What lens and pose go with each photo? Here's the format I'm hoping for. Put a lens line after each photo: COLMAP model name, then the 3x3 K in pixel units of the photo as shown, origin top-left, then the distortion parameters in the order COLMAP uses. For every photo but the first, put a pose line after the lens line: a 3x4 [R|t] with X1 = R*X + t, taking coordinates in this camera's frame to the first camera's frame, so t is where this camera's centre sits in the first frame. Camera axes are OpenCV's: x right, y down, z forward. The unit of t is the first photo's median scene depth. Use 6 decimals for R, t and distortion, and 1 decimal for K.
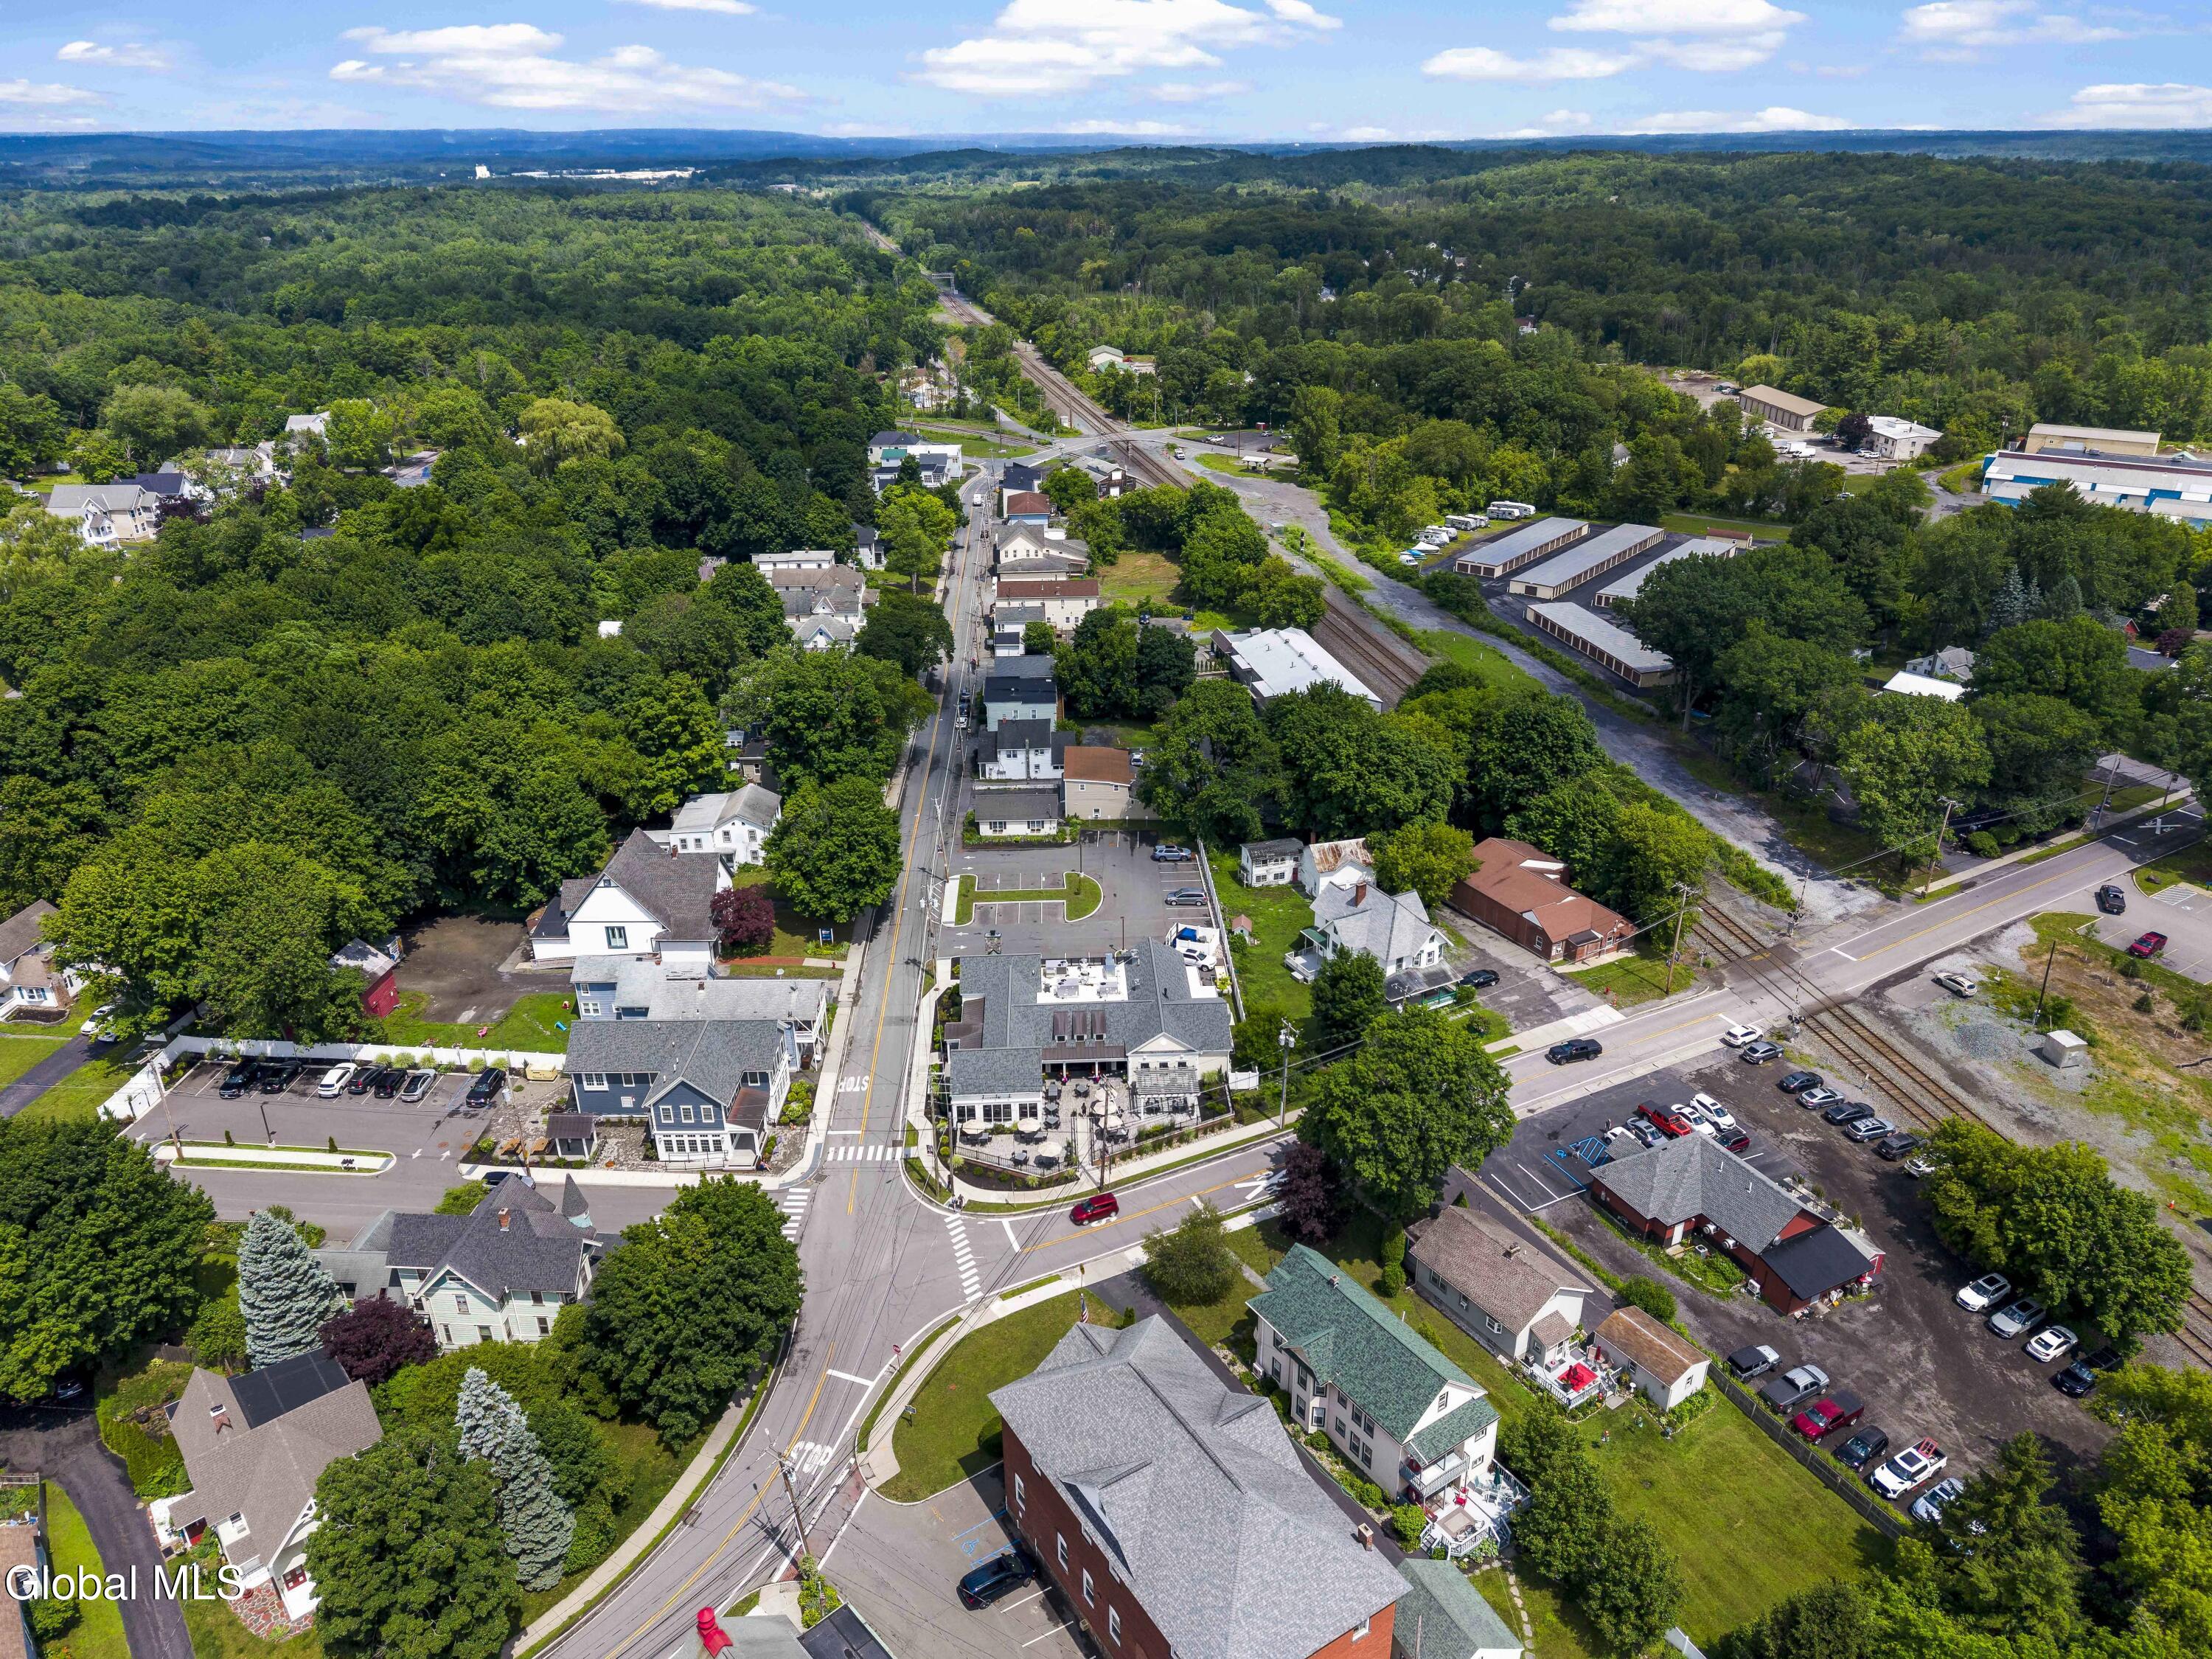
lens RADIAL K [[1503.2, 0, 1106.0], [0, 1503.2, 829.5], [0, 0, 1]] dist [0.002072, -0.003225]
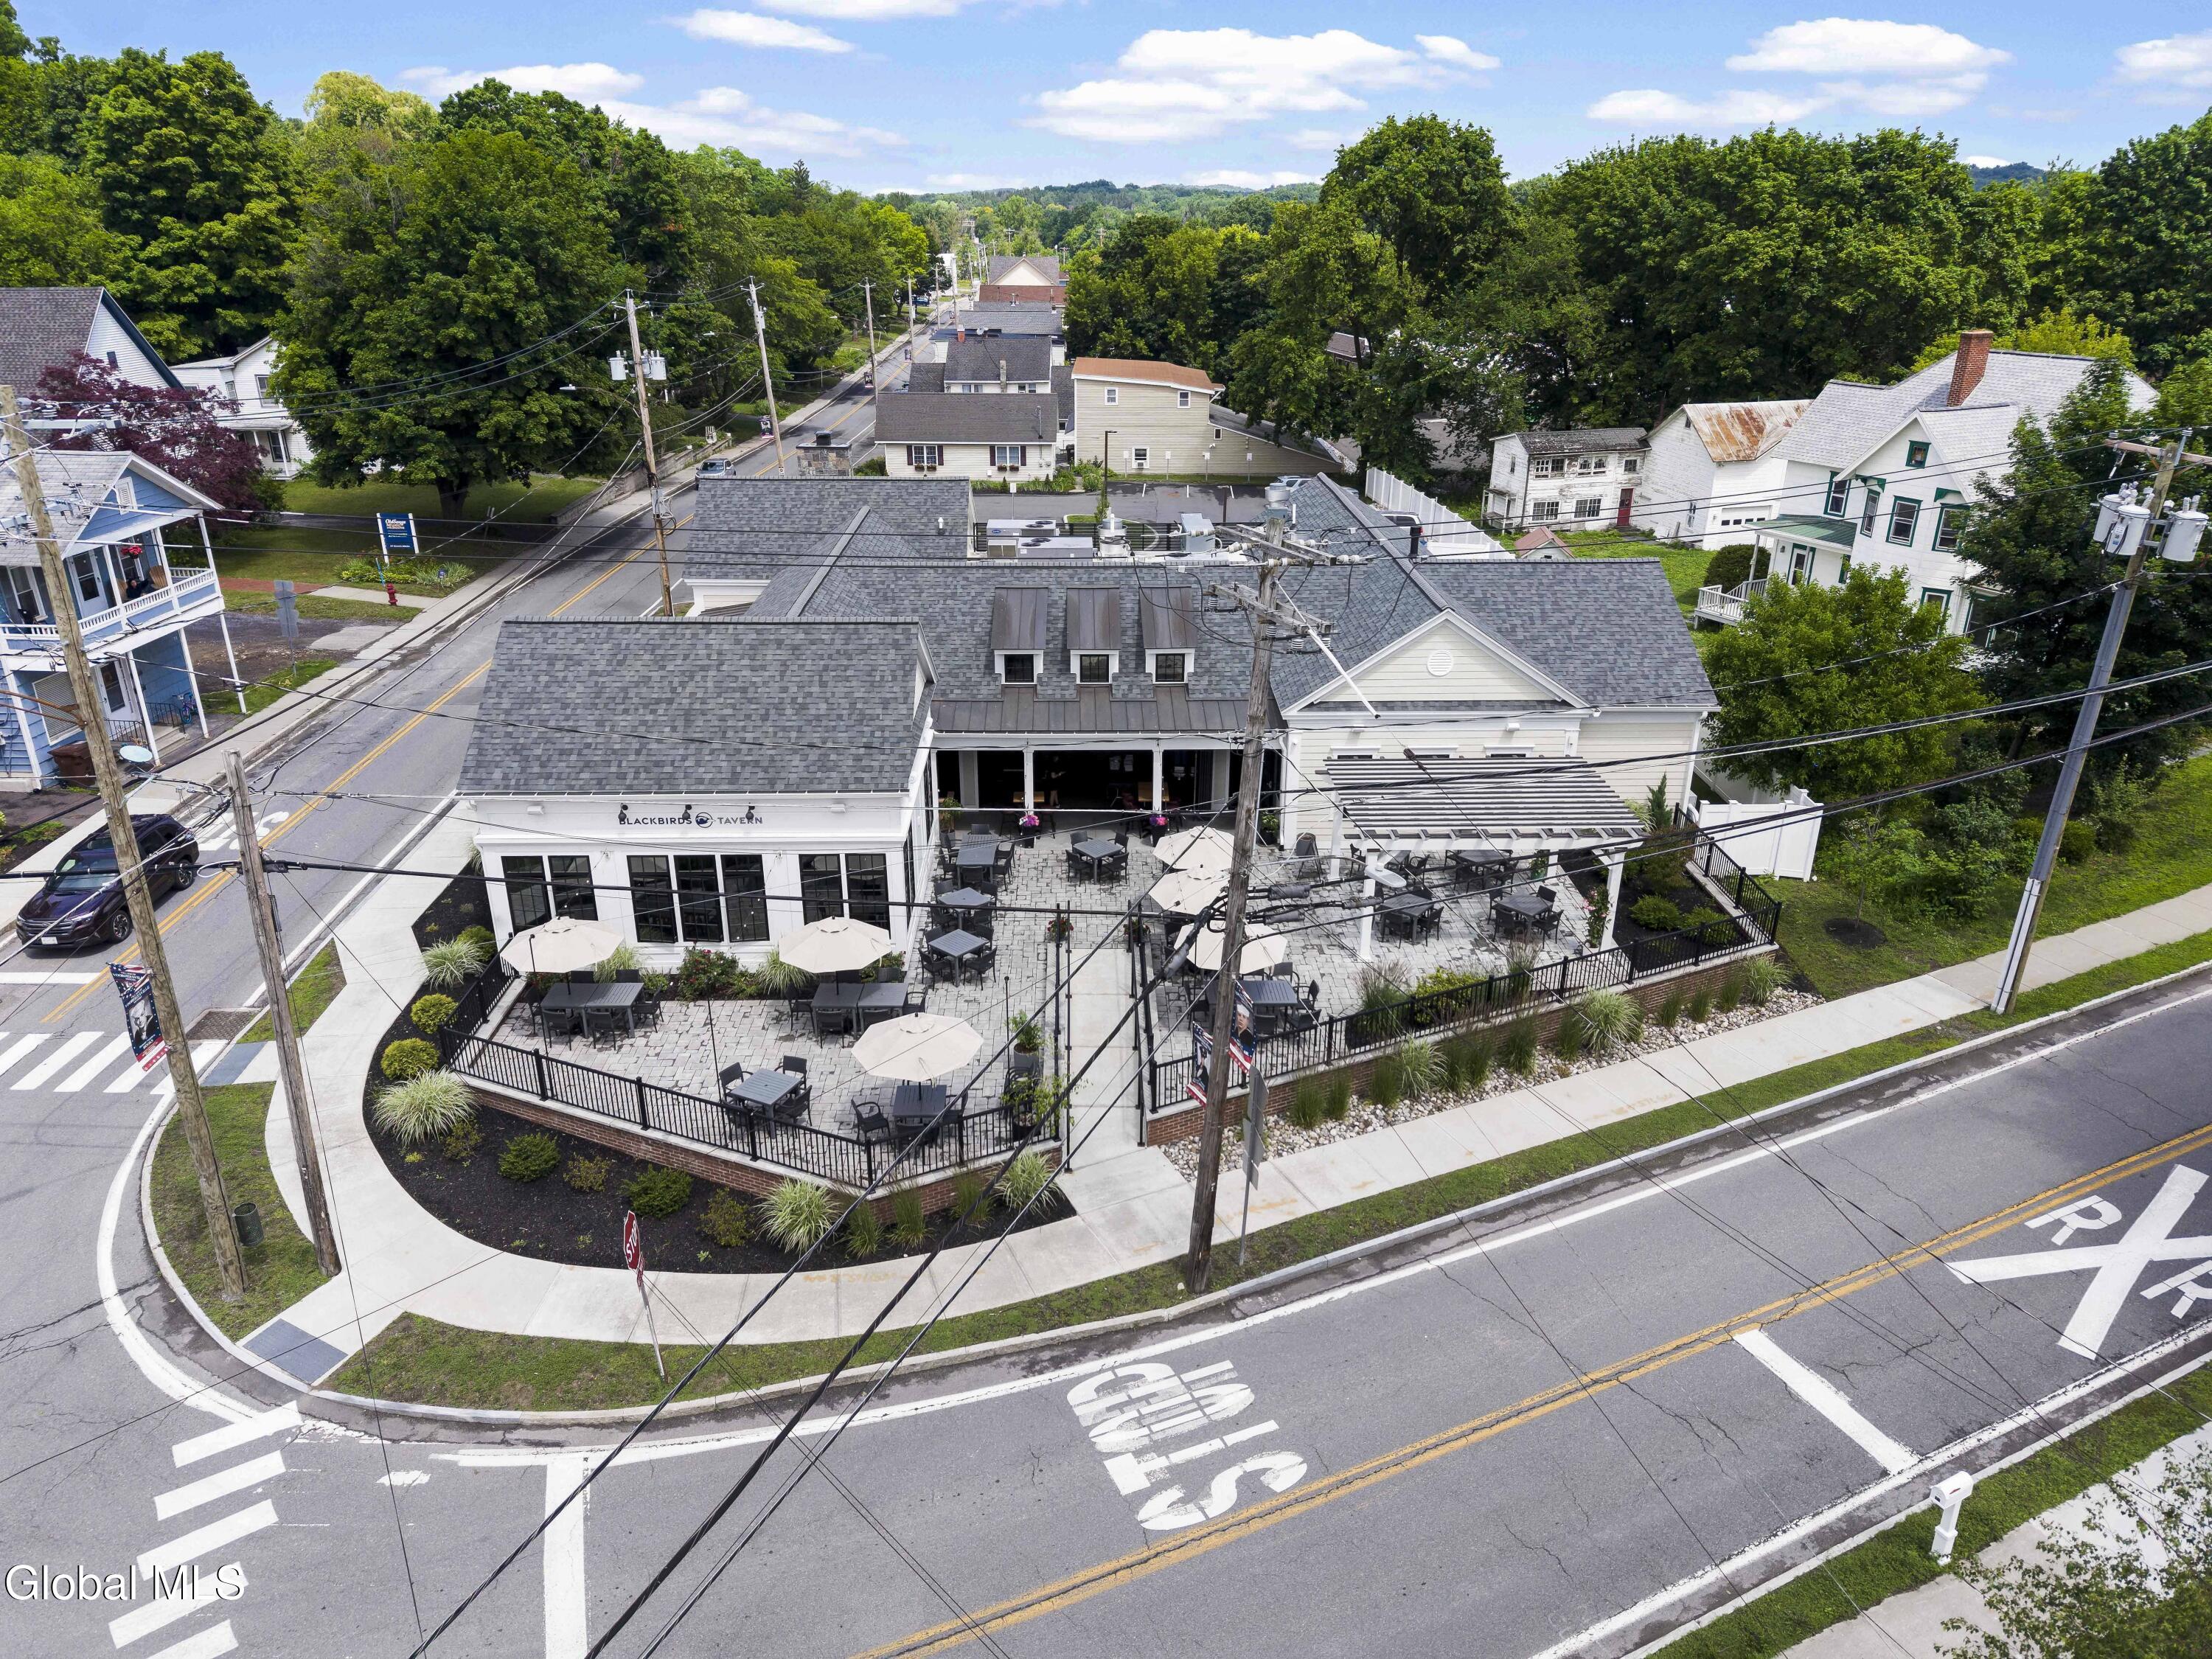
lens RADIAL K [[1534.6, 0, 1101.3], [0, 1534.6, 789.9], [0, 0, 1]] dist [0.003184, -0.001348]
pose [[0.999578, 0.023258, -0.017431, -0.011100], [-0.024393, 0.997386, -0.068013, 0.178352], [0.015803, 0.068409, 0.997532, 0.746430]]
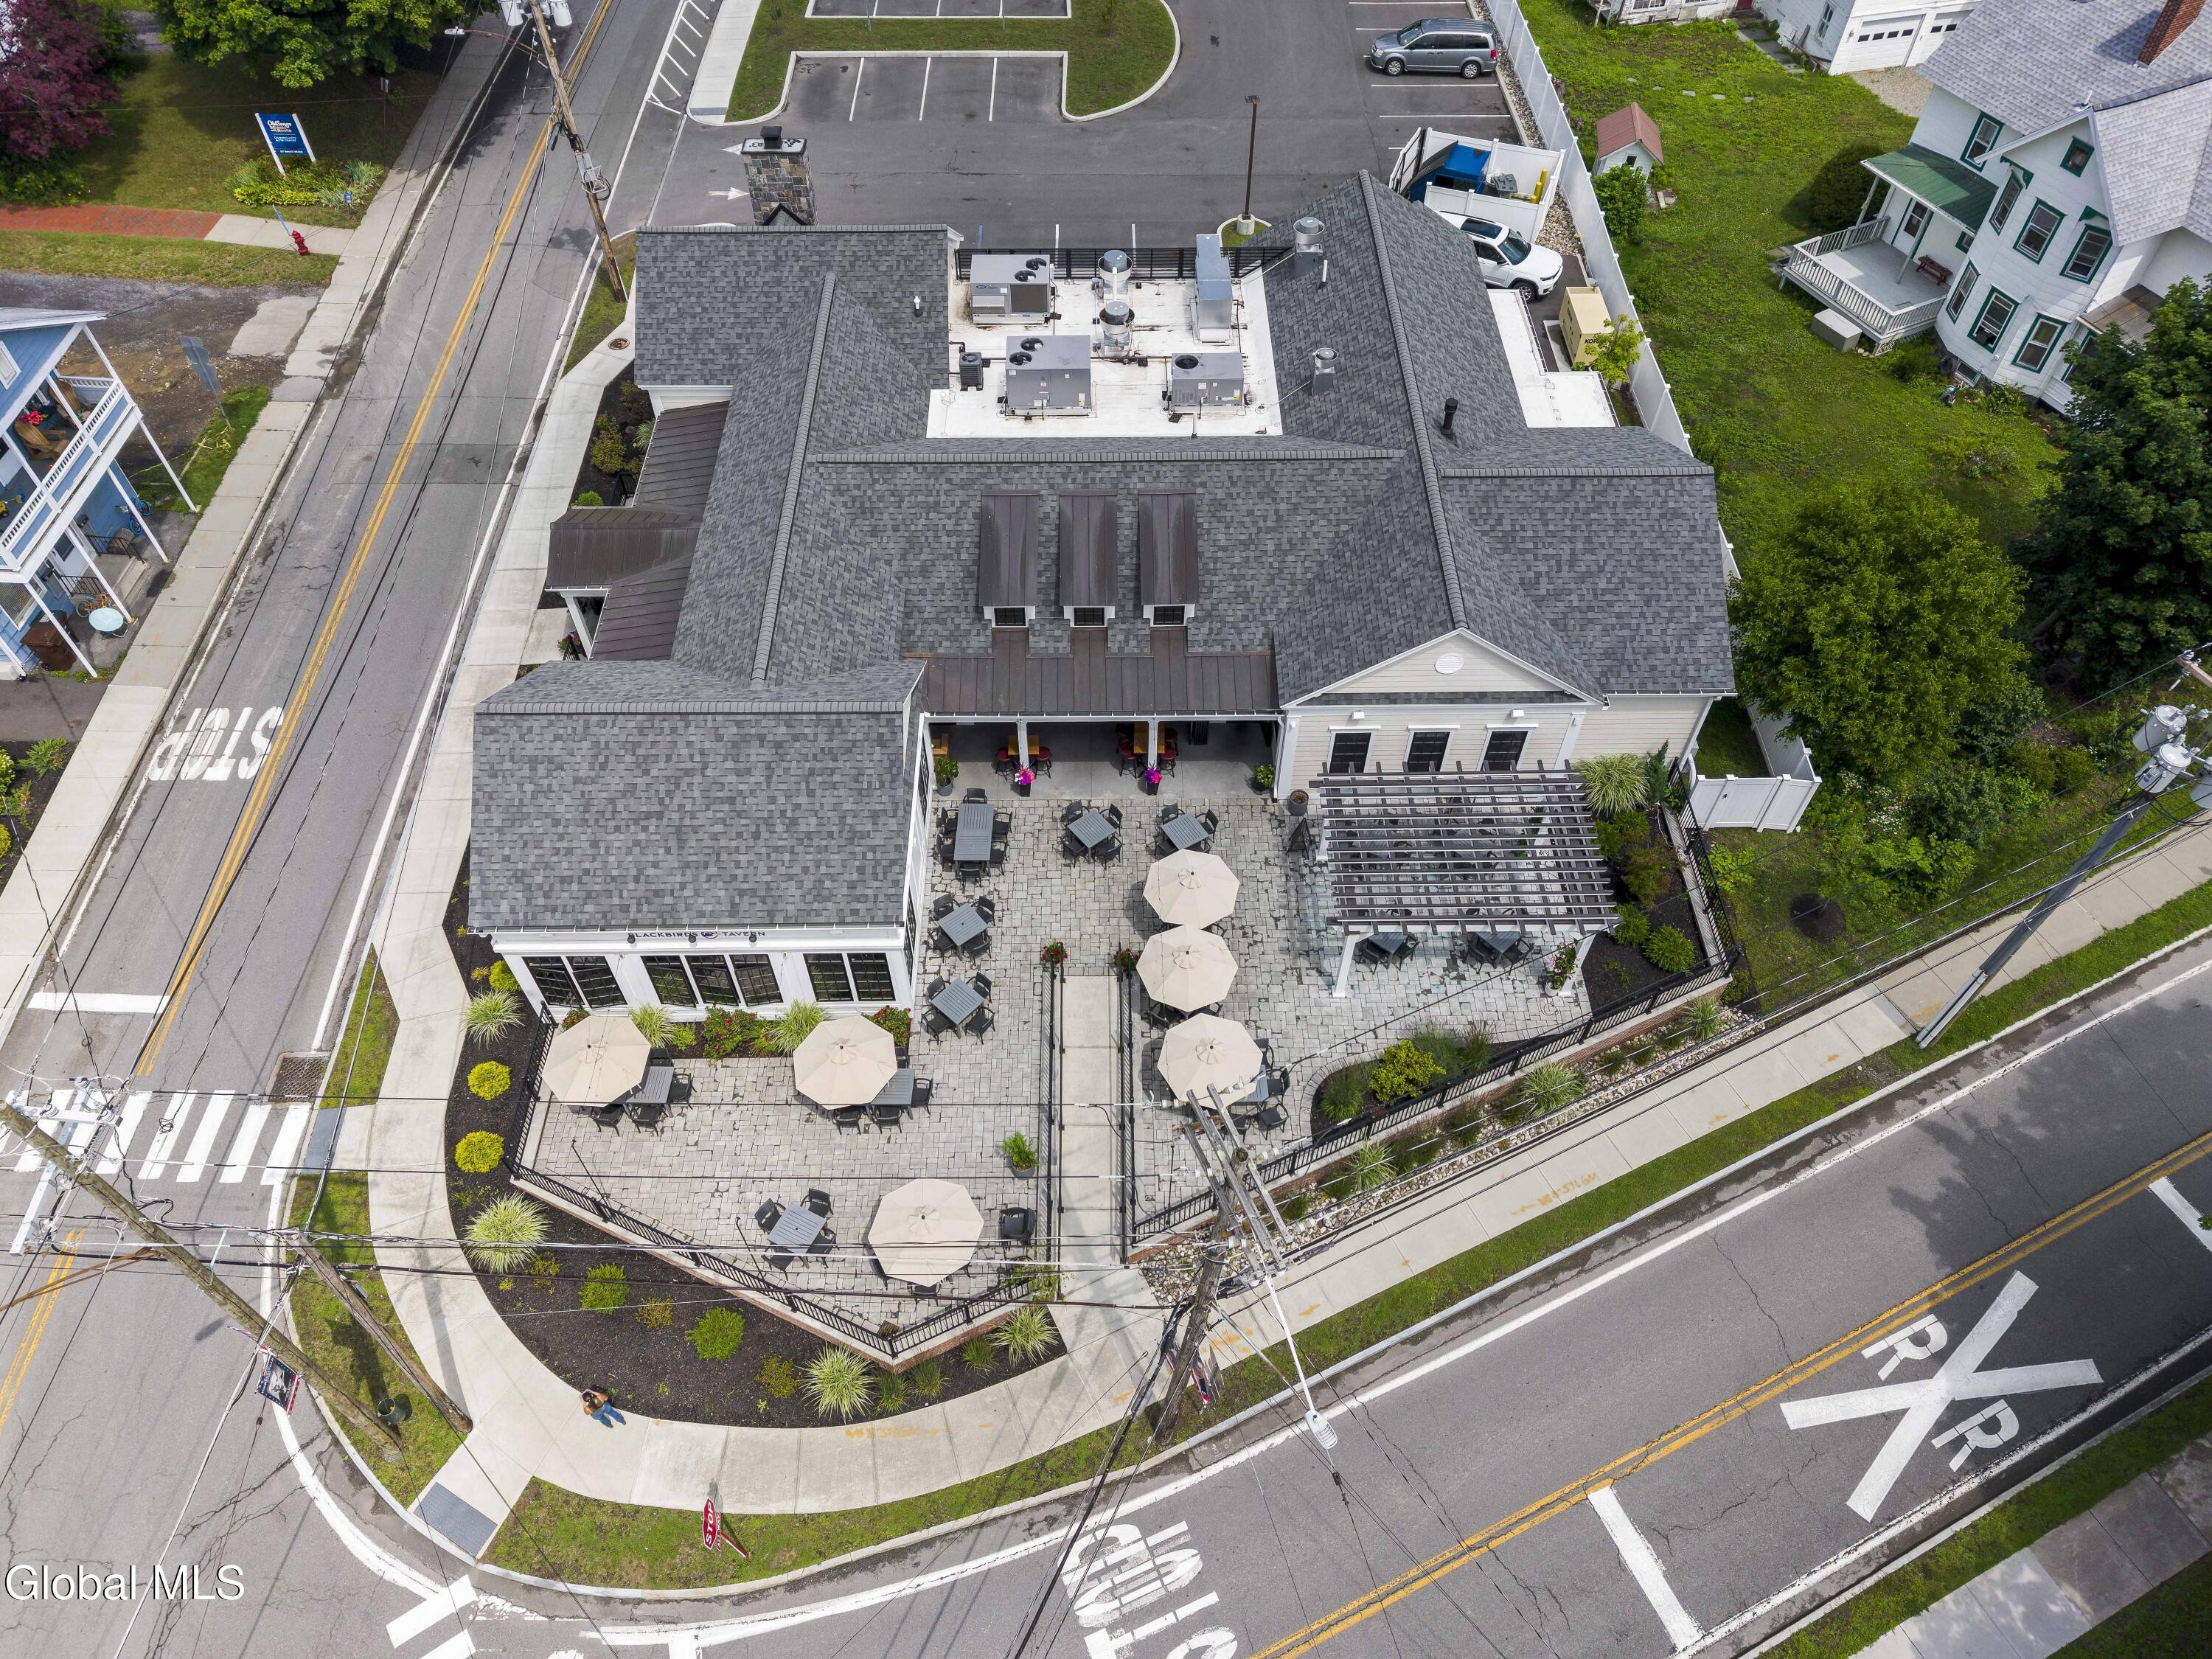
lens RADIAL K [[1572.8, 0, 1102.2], [0, 1572.8, 819.3], [0, 0, 1]] dist [0.008943, -0.007168]
pose [[0.999317, 0.033442, -0.015700, -0.010095], [-0.023118, 0.897535, 0.440336, 0.057672], [0.028817, -0.439673, 0.897696, 0.762316]]
